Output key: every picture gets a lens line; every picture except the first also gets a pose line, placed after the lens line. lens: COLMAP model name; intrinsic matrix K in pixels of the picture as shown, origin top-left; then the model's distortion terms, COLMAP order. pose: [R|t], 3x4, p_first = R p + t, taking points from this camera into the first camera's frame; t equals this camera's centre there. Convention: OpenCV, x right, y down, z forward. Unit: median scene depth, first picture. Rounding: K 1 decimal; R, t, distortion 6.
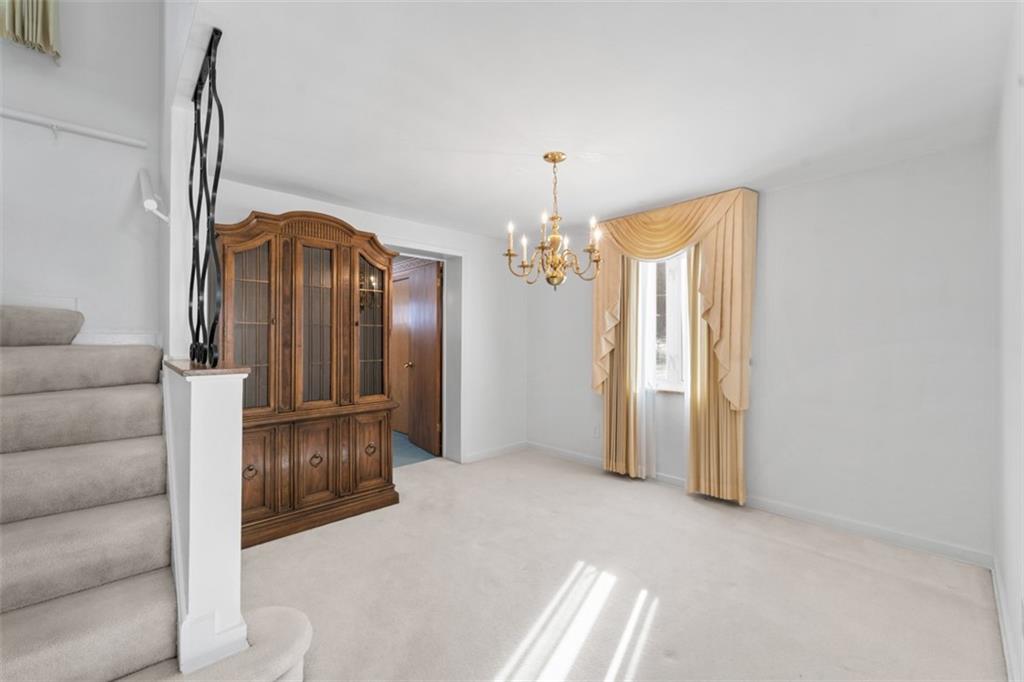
lens RADIAL K [[414.0, 0, 512.3], [0, 414.0, 338.9], [0, 0, 1]] dist [-0.002606, -0.000157]
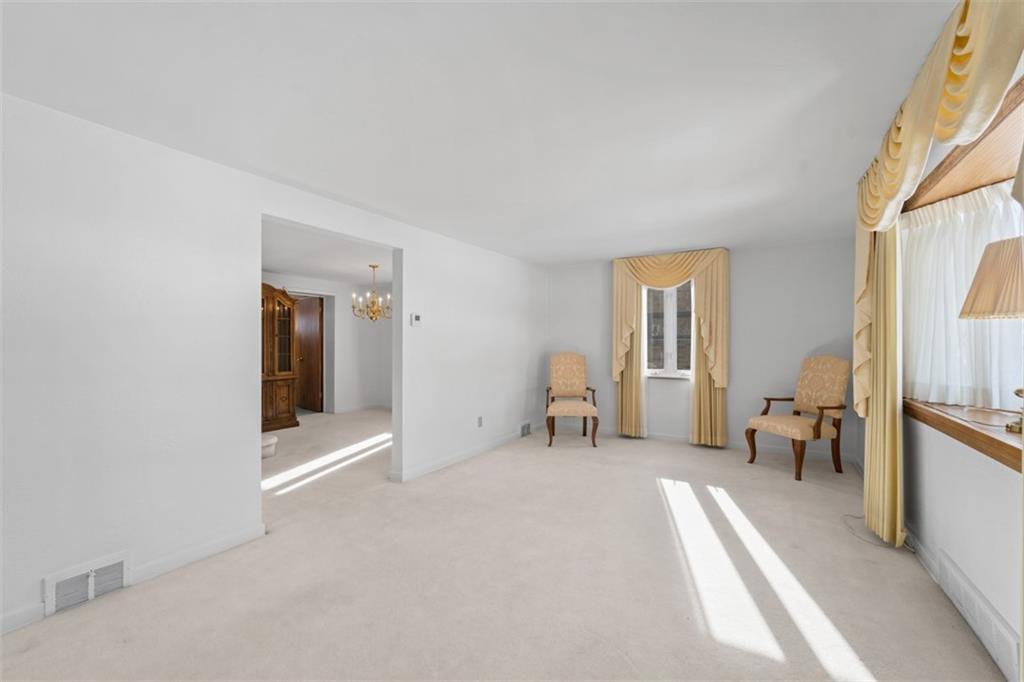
lens RADIAL K [[414.0, 0, 509.5], [0, 414.0, 343.4], [0, 0, 1]] dist [-0.002606, -0.000157]
pose [[0.968320, -0.002795, 0.249697, 0.209434], [0.001554, 0.999985, 0.005168, -0.007220], [-0.249708, -0.004616, 0.968310, -1.178450]]
